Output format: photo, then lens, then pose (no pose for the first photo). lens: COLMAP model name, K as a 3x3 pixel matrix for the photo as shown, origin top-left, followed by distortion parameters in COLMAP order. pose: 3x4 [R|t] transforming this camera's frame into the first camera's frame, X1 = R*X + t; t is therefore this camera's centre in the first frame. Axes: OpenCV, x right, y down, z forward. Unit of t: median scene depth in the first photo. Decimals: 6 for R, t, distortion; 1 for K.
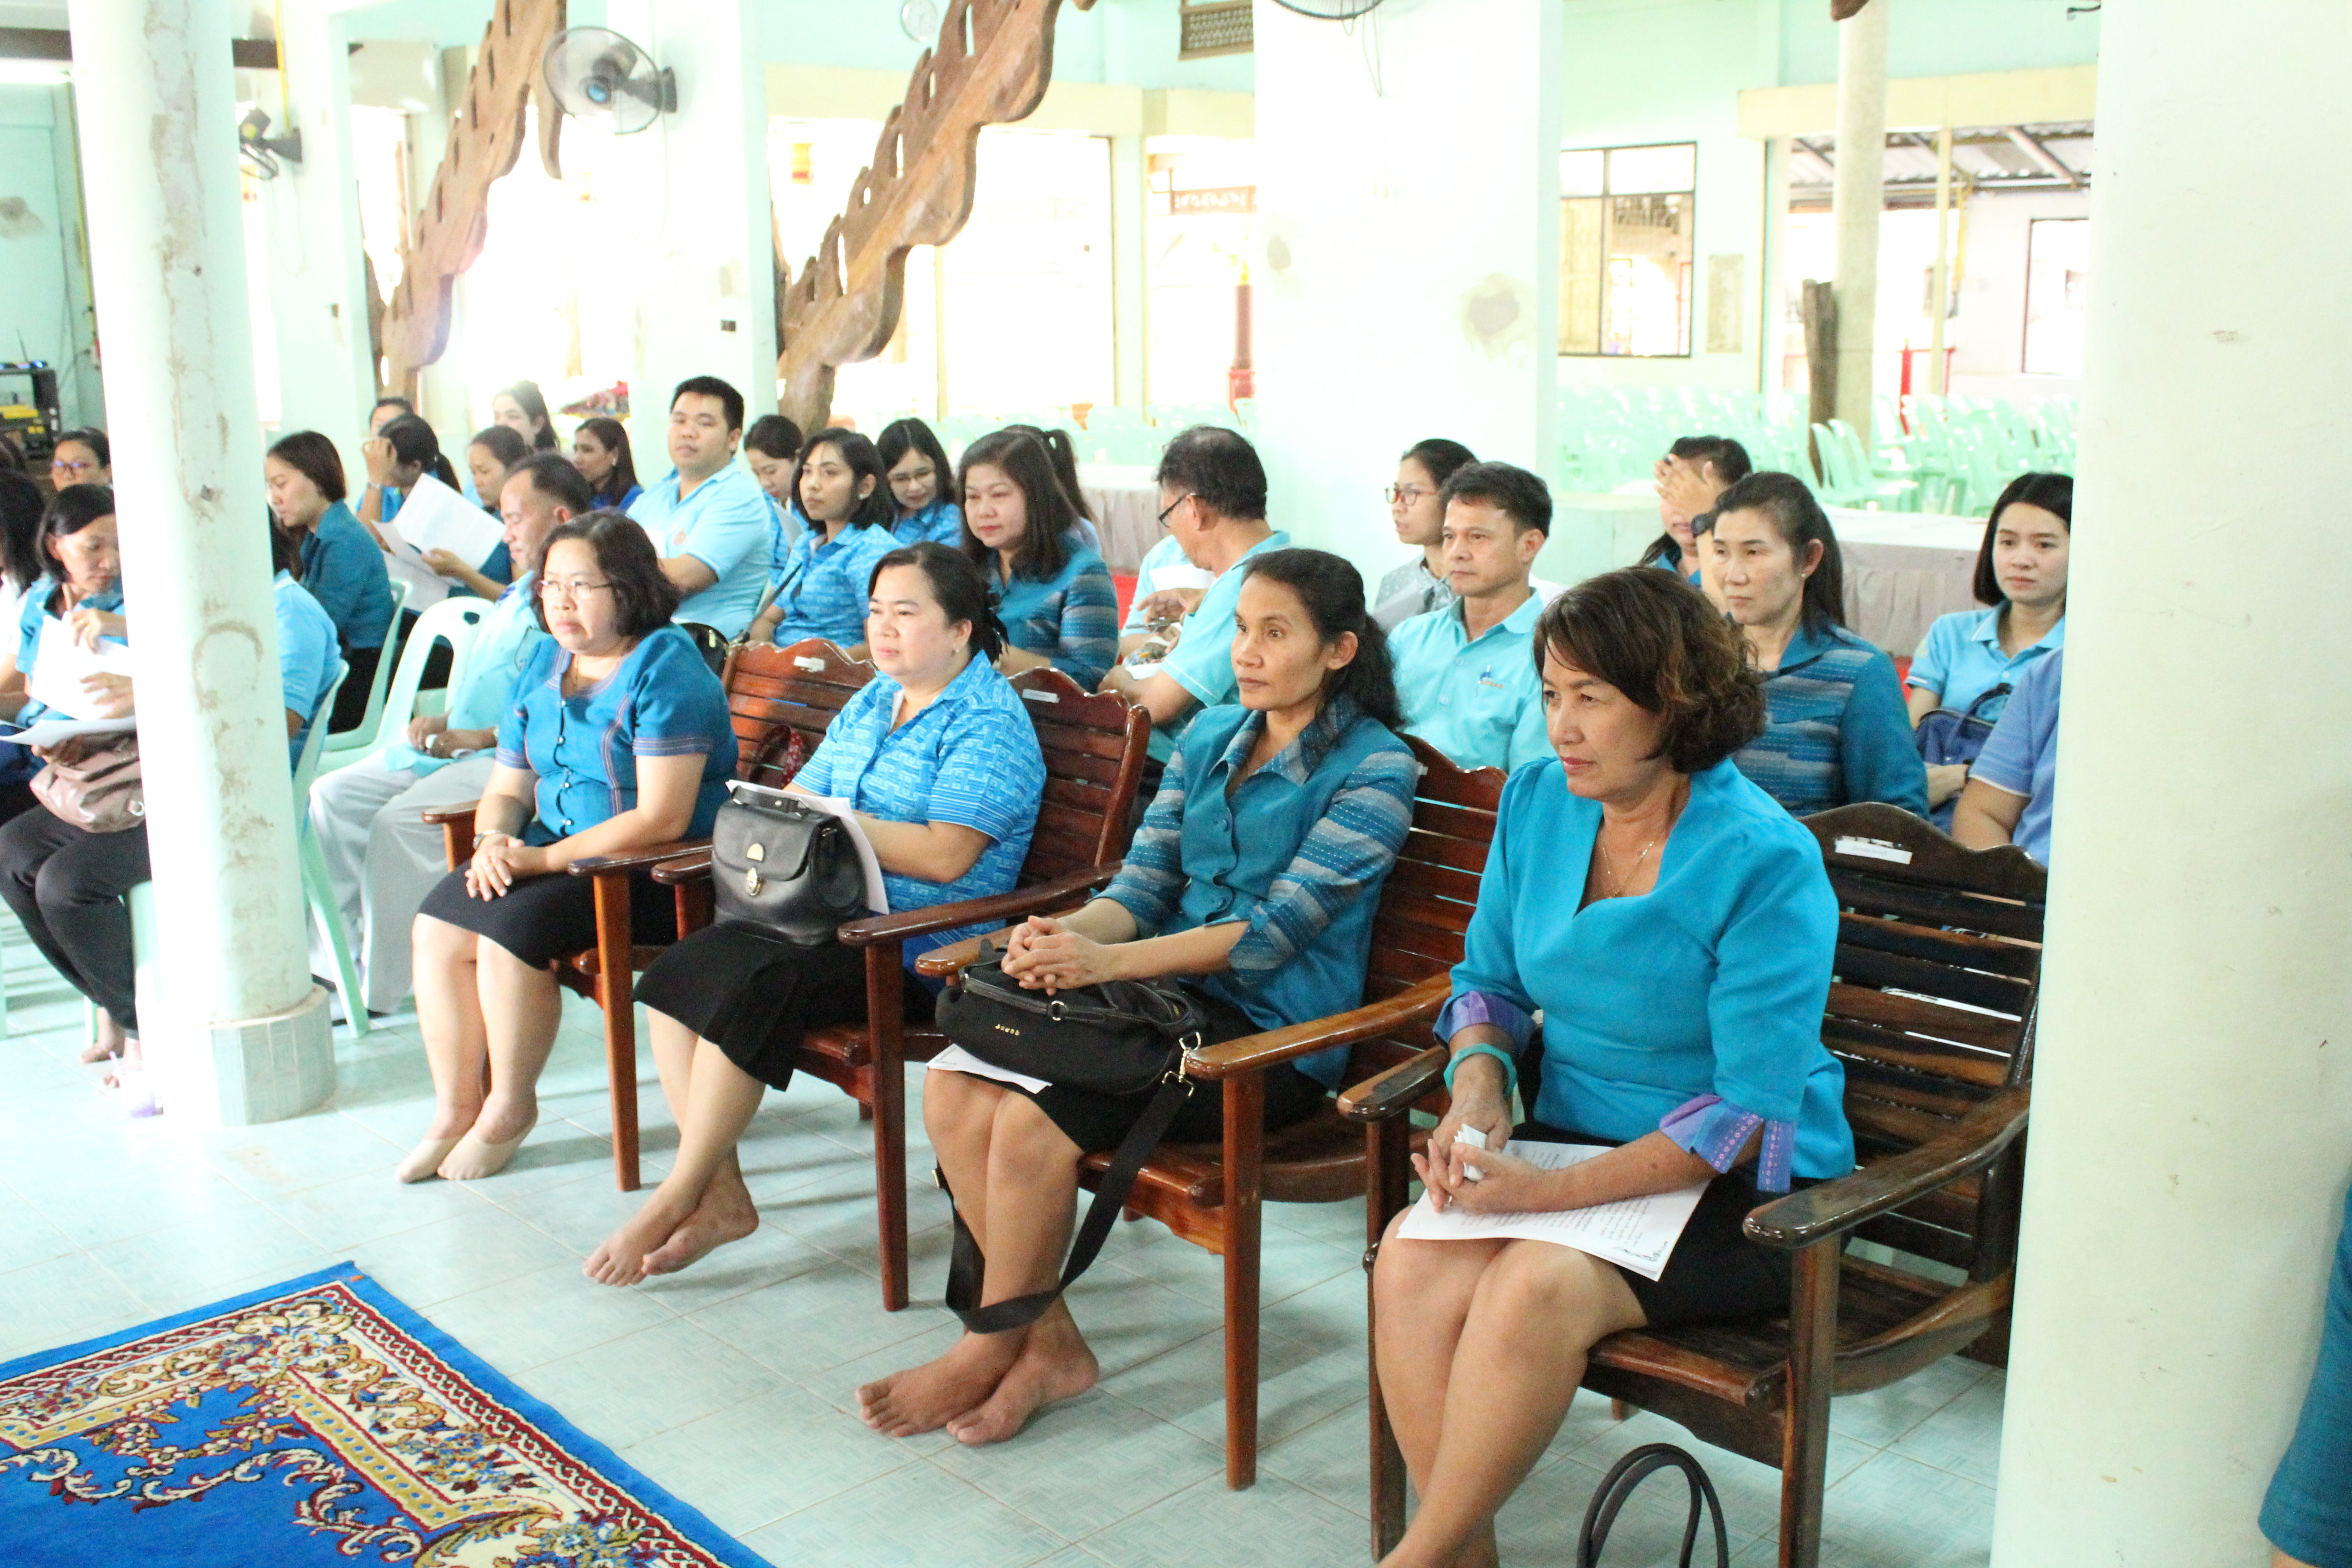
lens RADIAL K [[2295.2, 0, 1169.5], [0, 2295.2, 784.6], [0, 0, 1]] dist [-0.093753, 0.000000]
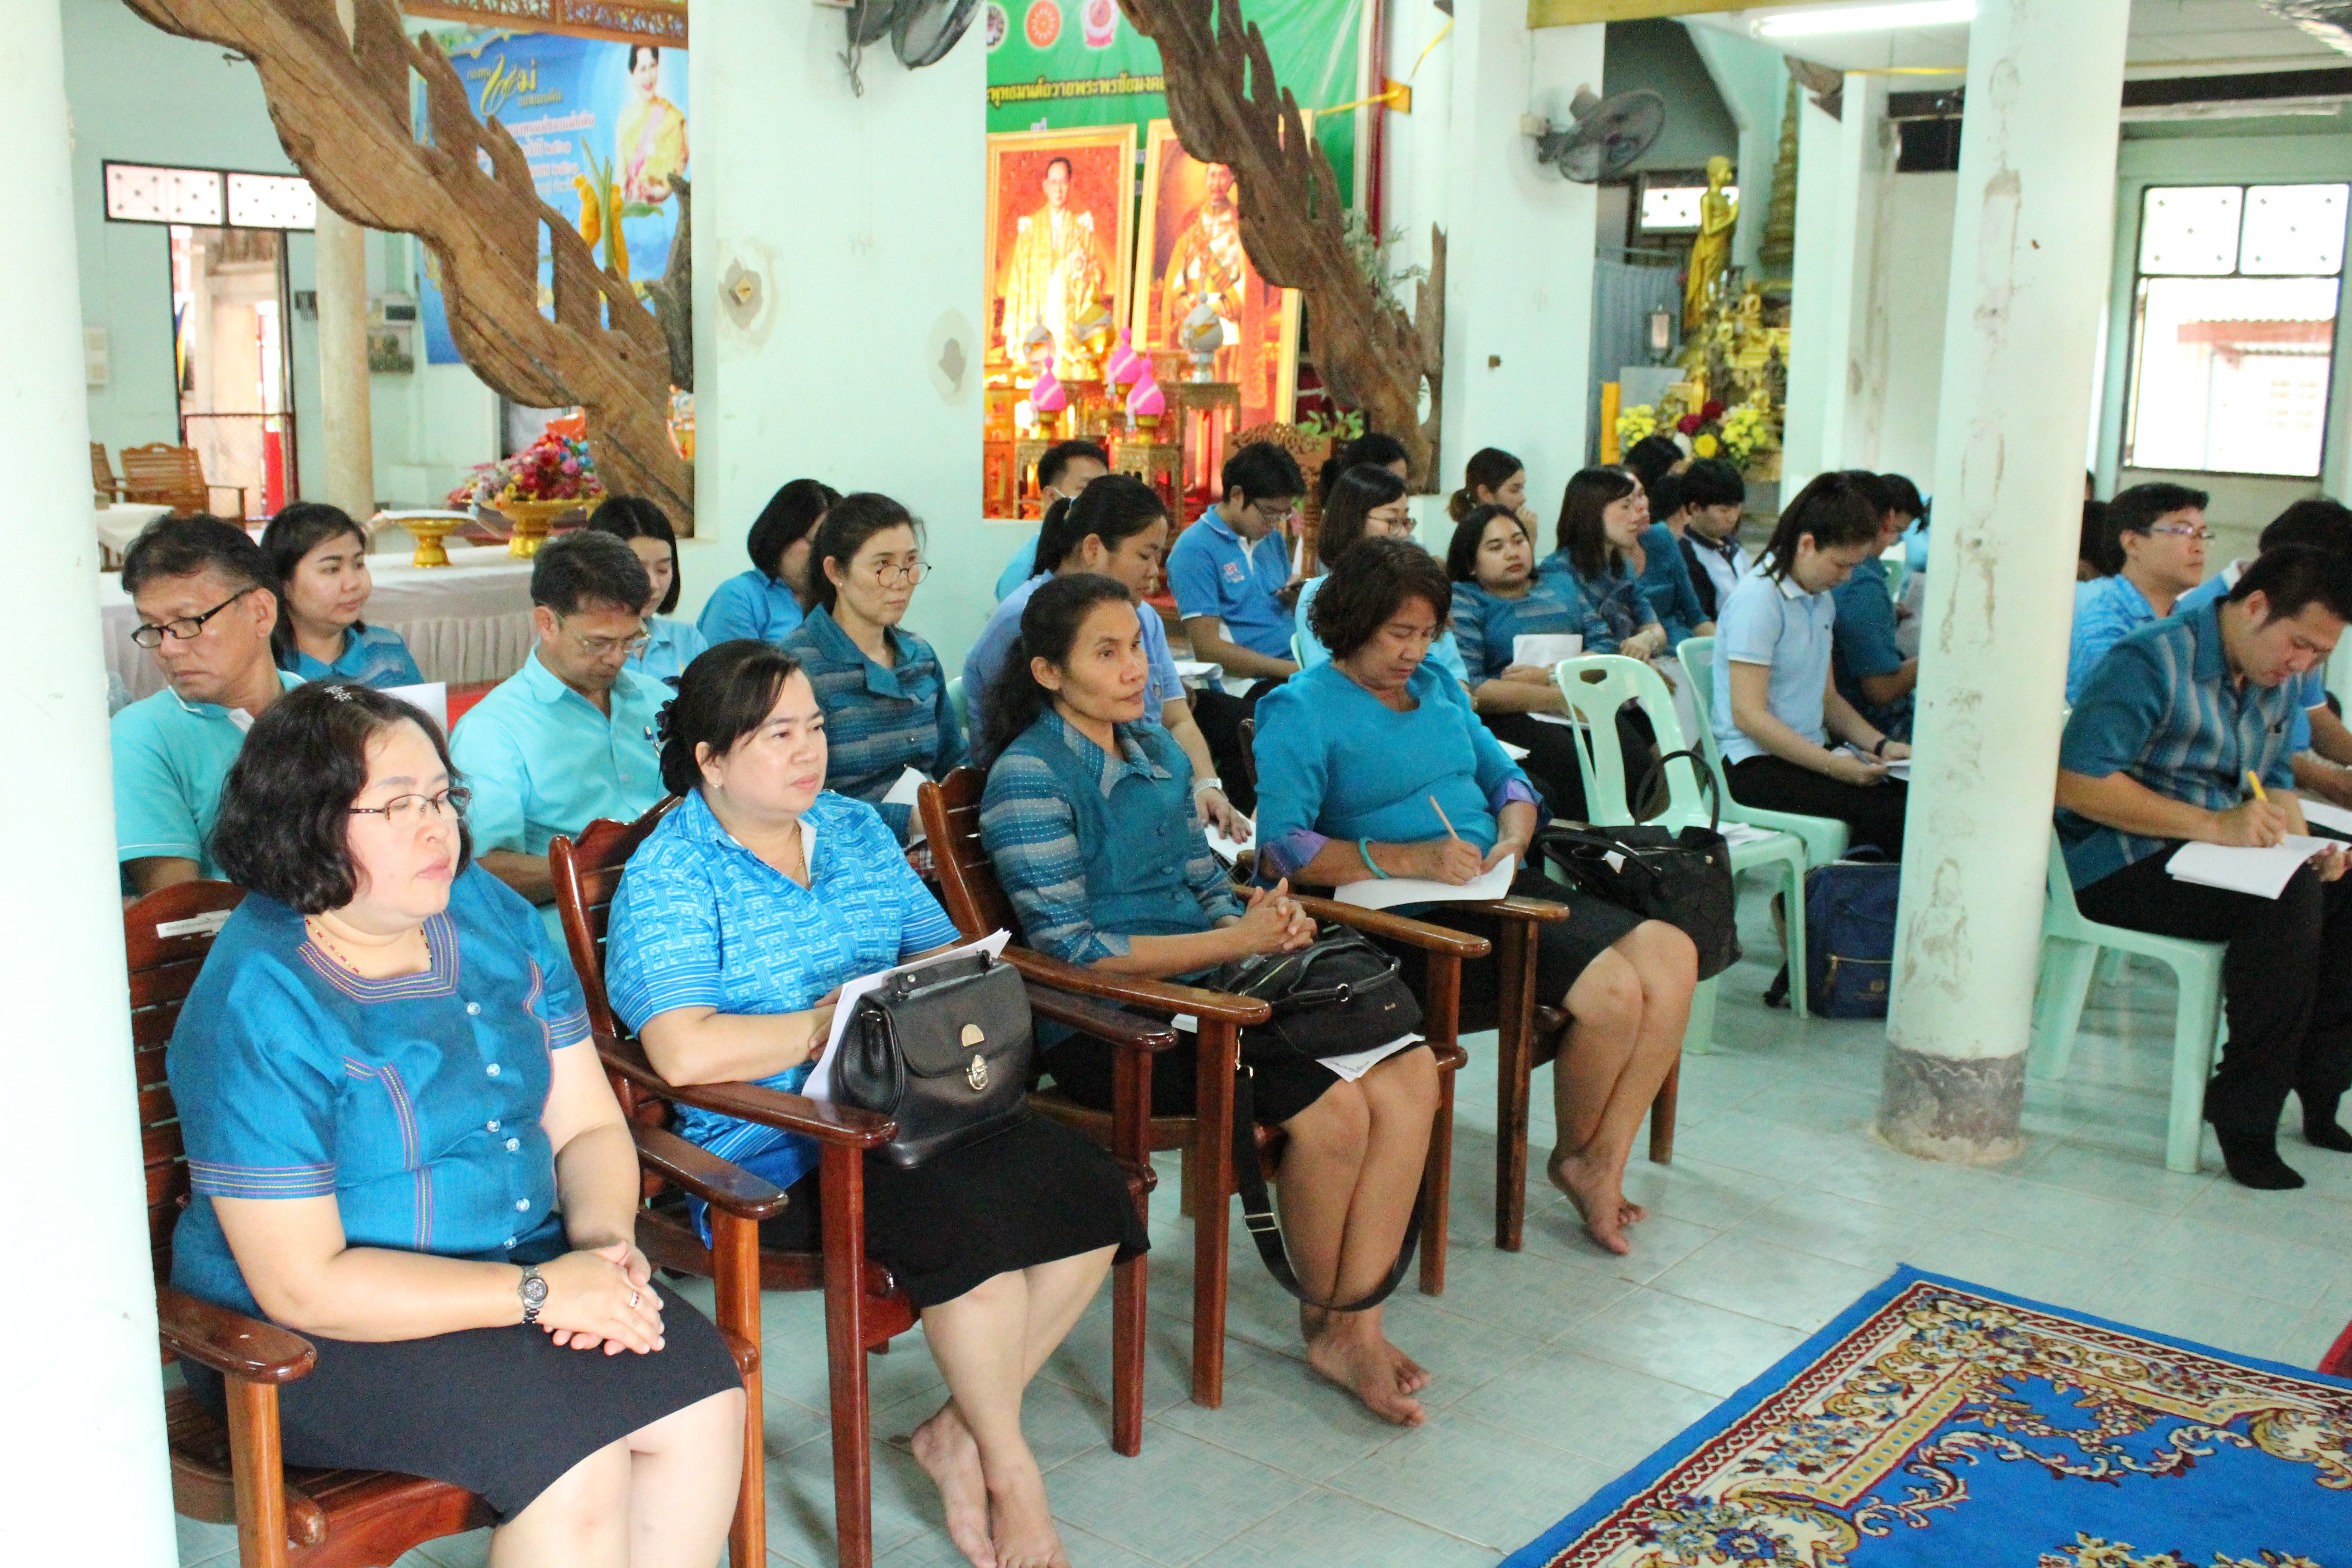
lens RADIAL K [[2295.2, 0, 1216.2], [0, 2295.2, 746.1], [0, 0, 1]] dist [-0.093753, 0.000000]
pose [[-0.143289, -0.162136, 0.976309, -0.436688], [0.177520, 0.966279, 0.186525, -0.094632], [-0.973630, 0.200042, -0.109675, 0.454263]]
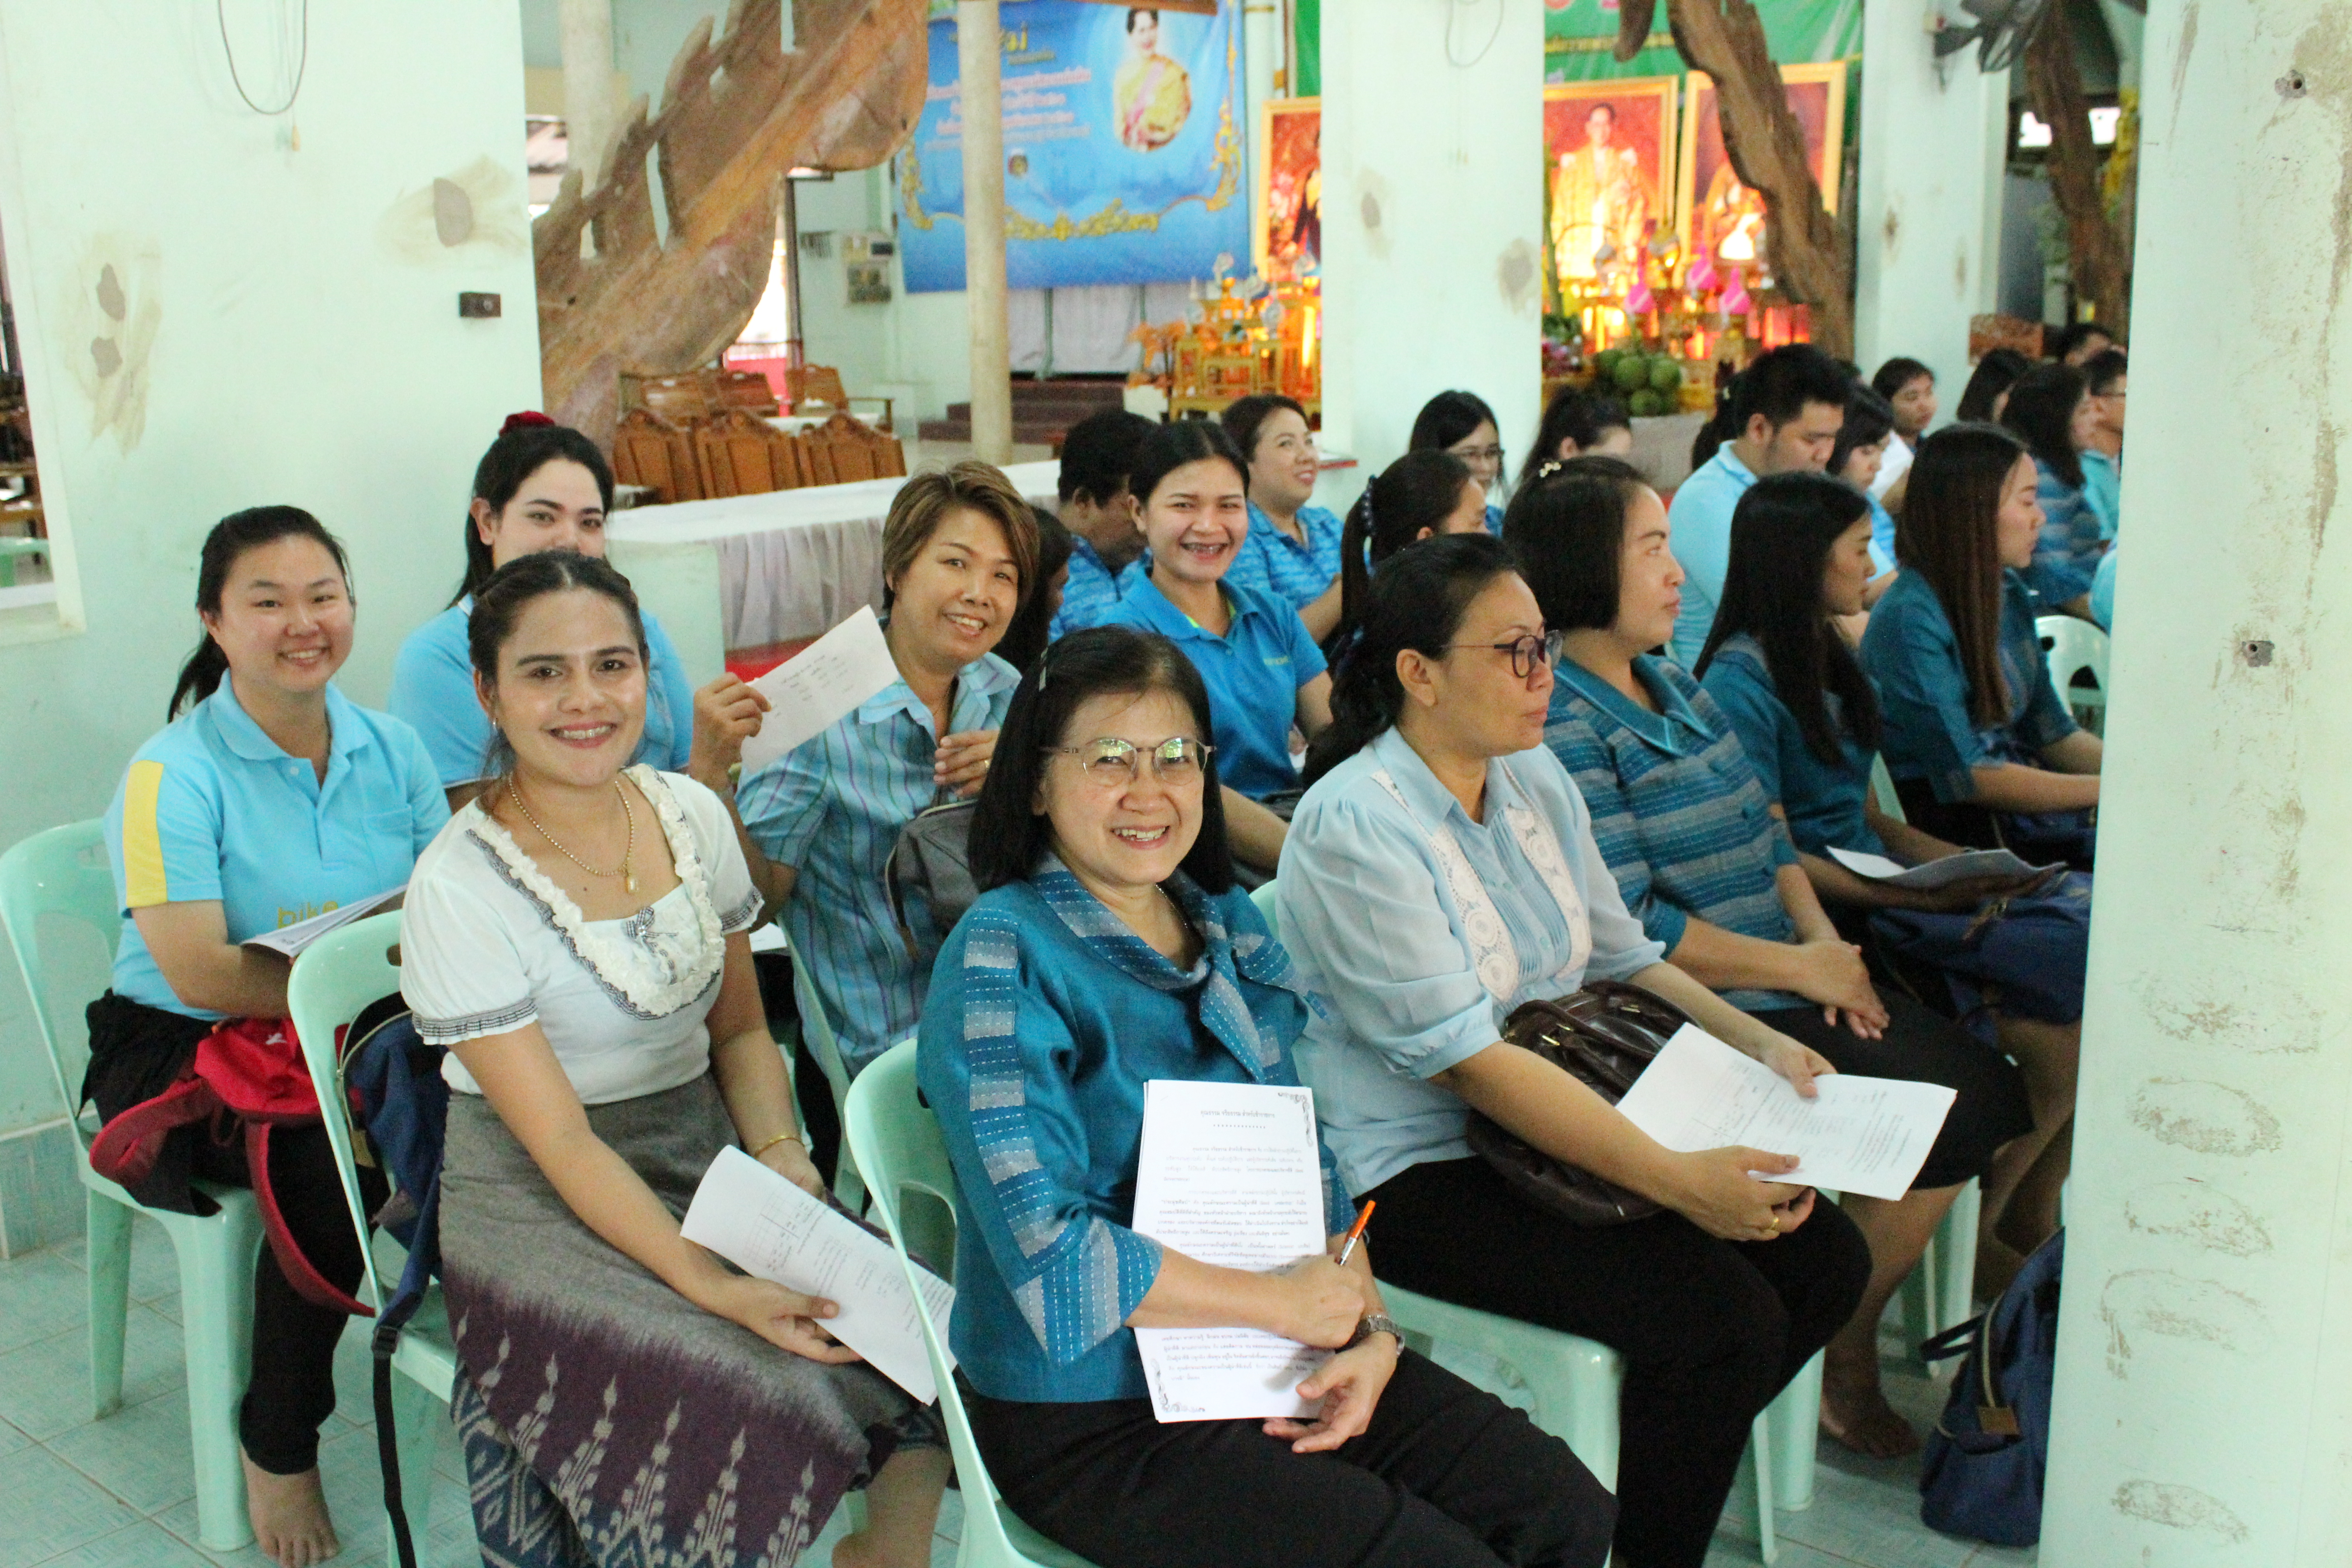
lens RADIAL K [[2295.2, 0, 1177.1], [0, 2295.2, 785.3], [0, 0, 1]] dist [-0.093753, 0.000000]
pose [[-0.138753, -0.207911, 0.968256, -0.751055], [0.212356, 0.948725, 0.234148, -0.202201], [-0.967291, 0.238104, -0.087488, 1.002857]]
